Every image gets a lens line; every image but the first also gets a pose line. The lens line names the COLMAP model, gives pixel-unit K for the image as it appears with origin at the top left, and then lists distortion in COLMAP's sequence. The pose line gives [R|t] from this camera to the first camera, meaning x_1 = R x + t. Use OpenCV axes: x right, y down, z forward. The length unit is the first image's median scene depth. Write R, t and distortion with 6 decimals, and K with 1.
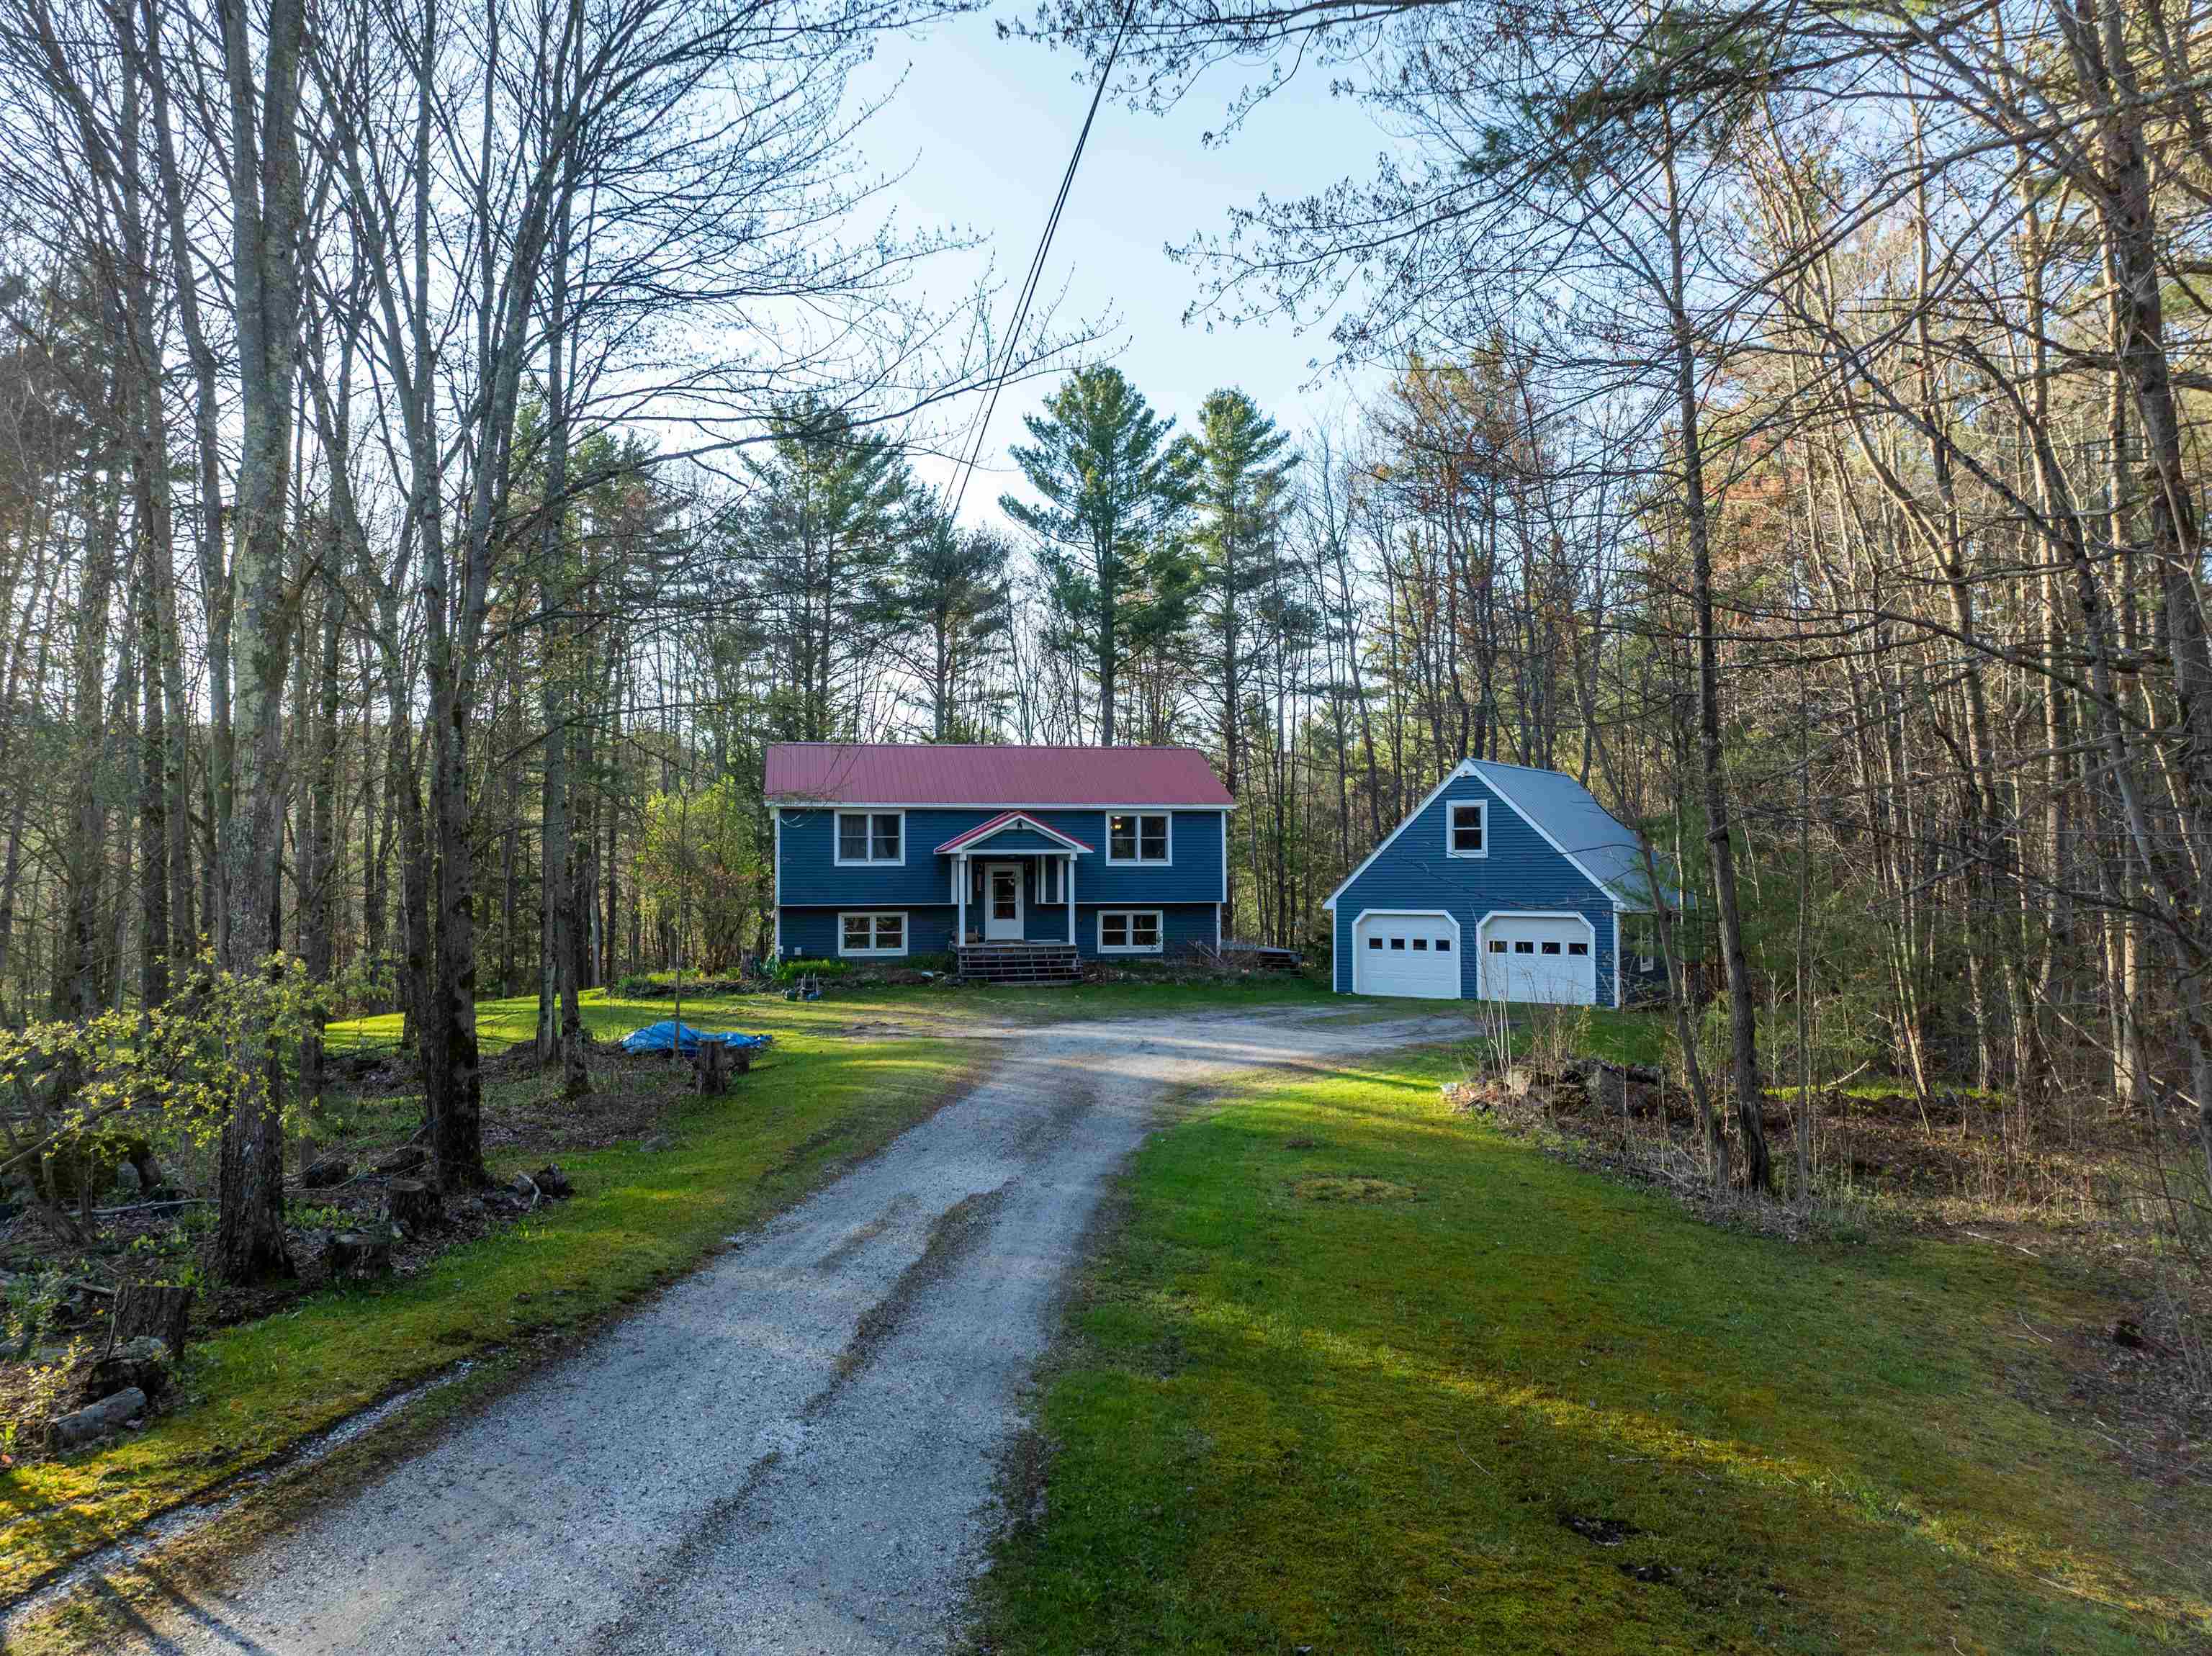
lens RADIAL K [[1550.1, 0, 1106.0], [0, 1550.1, 828.0], [0, 0, 1]] dist [-0.037460, 0.004037]
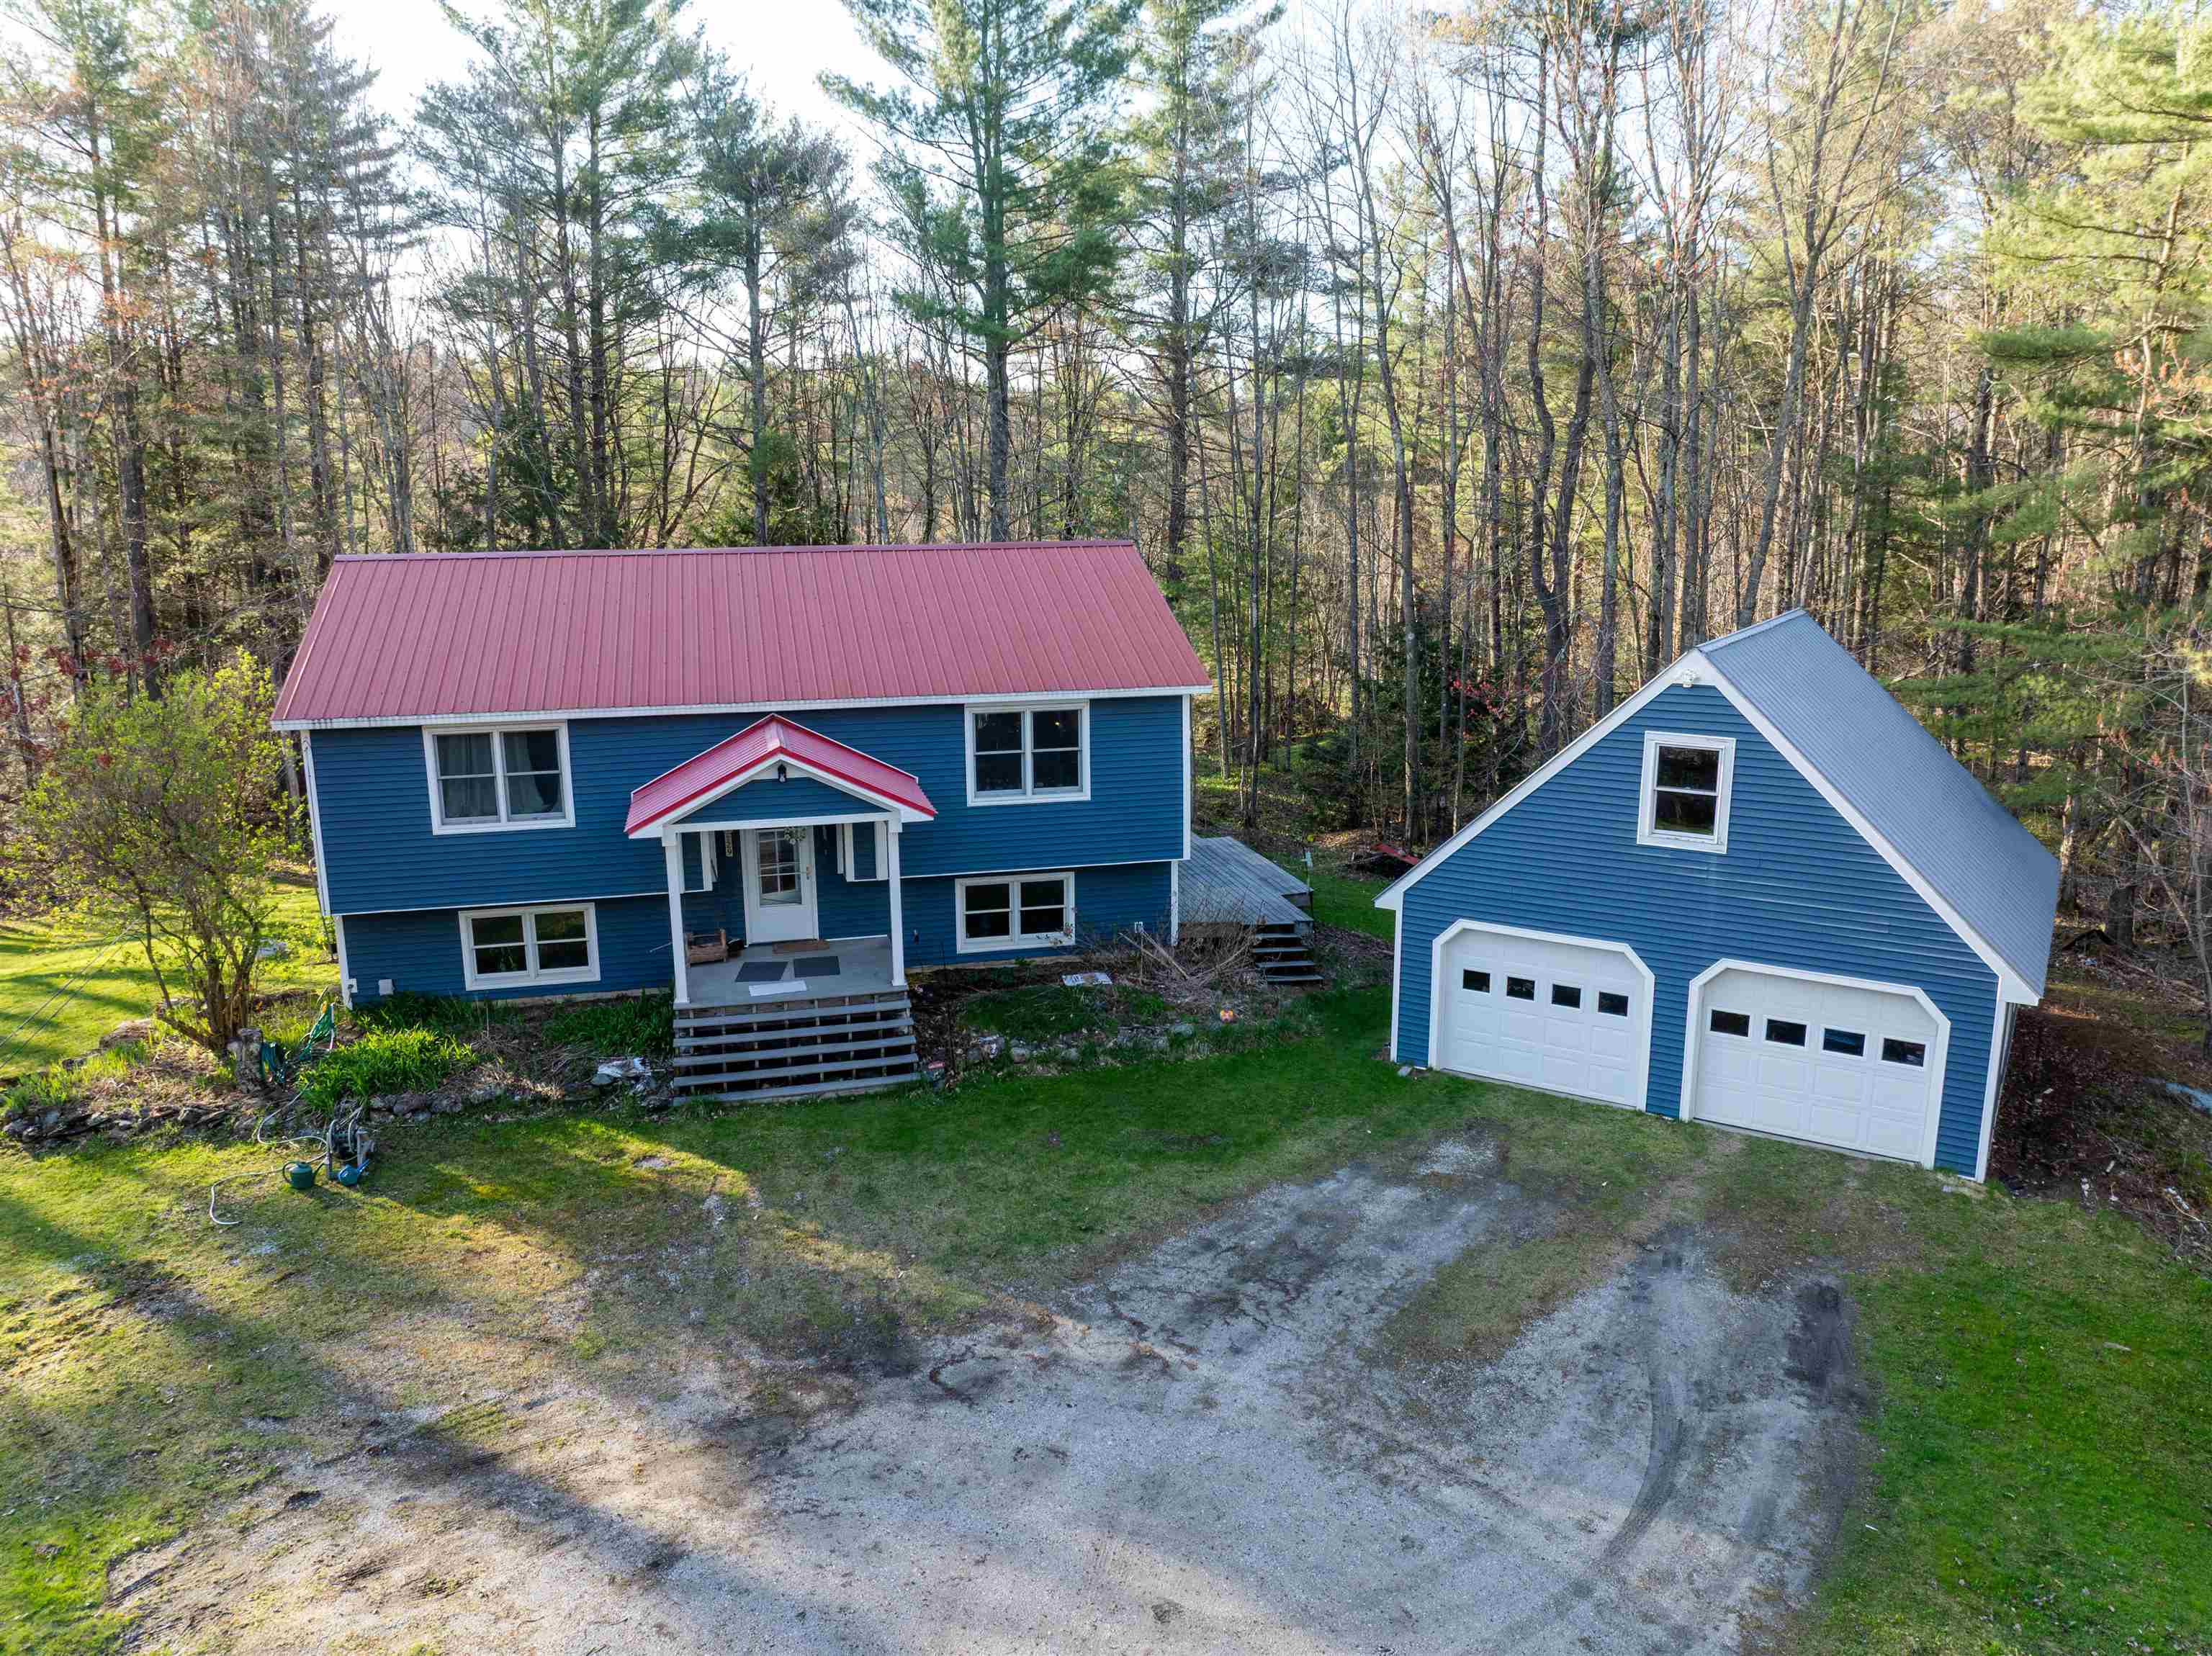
lens RADIAL K [[1550.1, 0, 1106.0], [0, 1550.1, 828.0], [0, 0, 1]] dist [-0.037460, 0.004037]
pose [[0.998957, -0.013924, 0.043476, 0.024738], [0.003008, 0.970357, 0.241656, -0.097706], [-0.045552, -0.241273, 0.969388, 0.480538]]
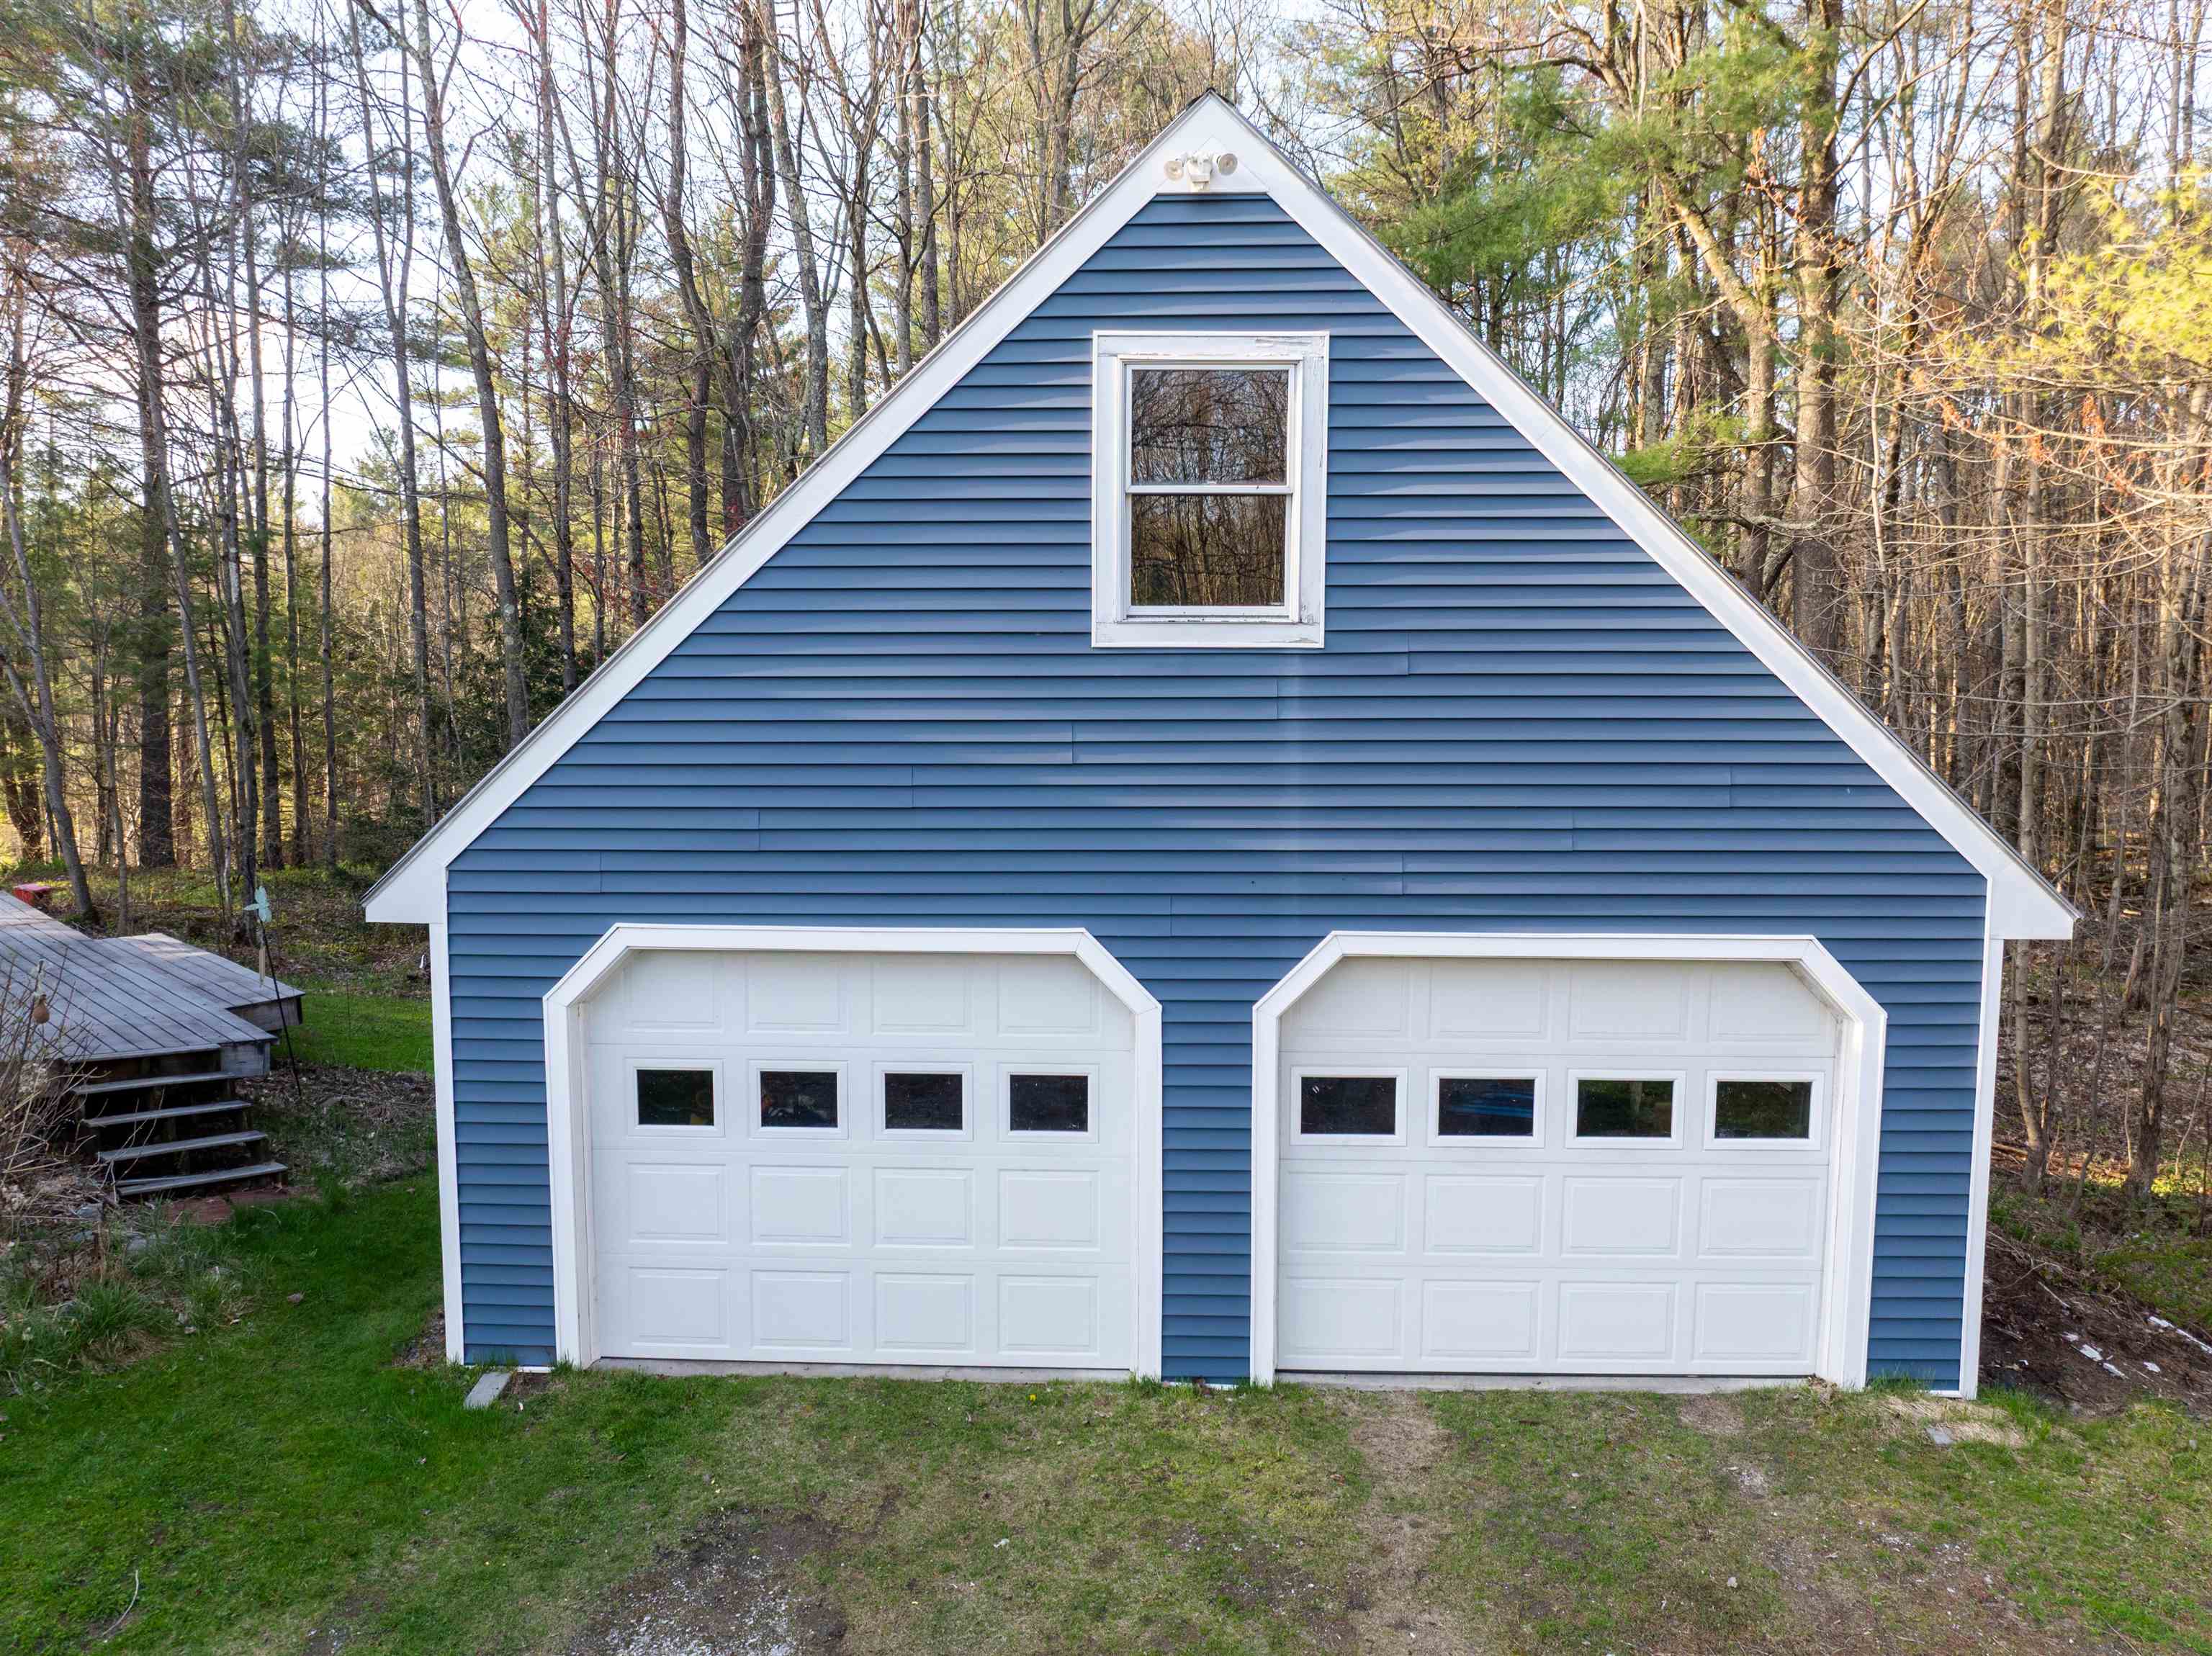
lens RADIAL K [[1550.1, 0, 1106.0], [0, 1550.1, 828.0], [0, 0, 1]] dist [-0.037460, 0.004037]
pose [[0.836340, -0.044748, 0.546382, 0.109705], [-0.019176, 0.993665, 0.110732, 0.018455], [-0.547876, -0.103087, 0.830184, 0.771614]]
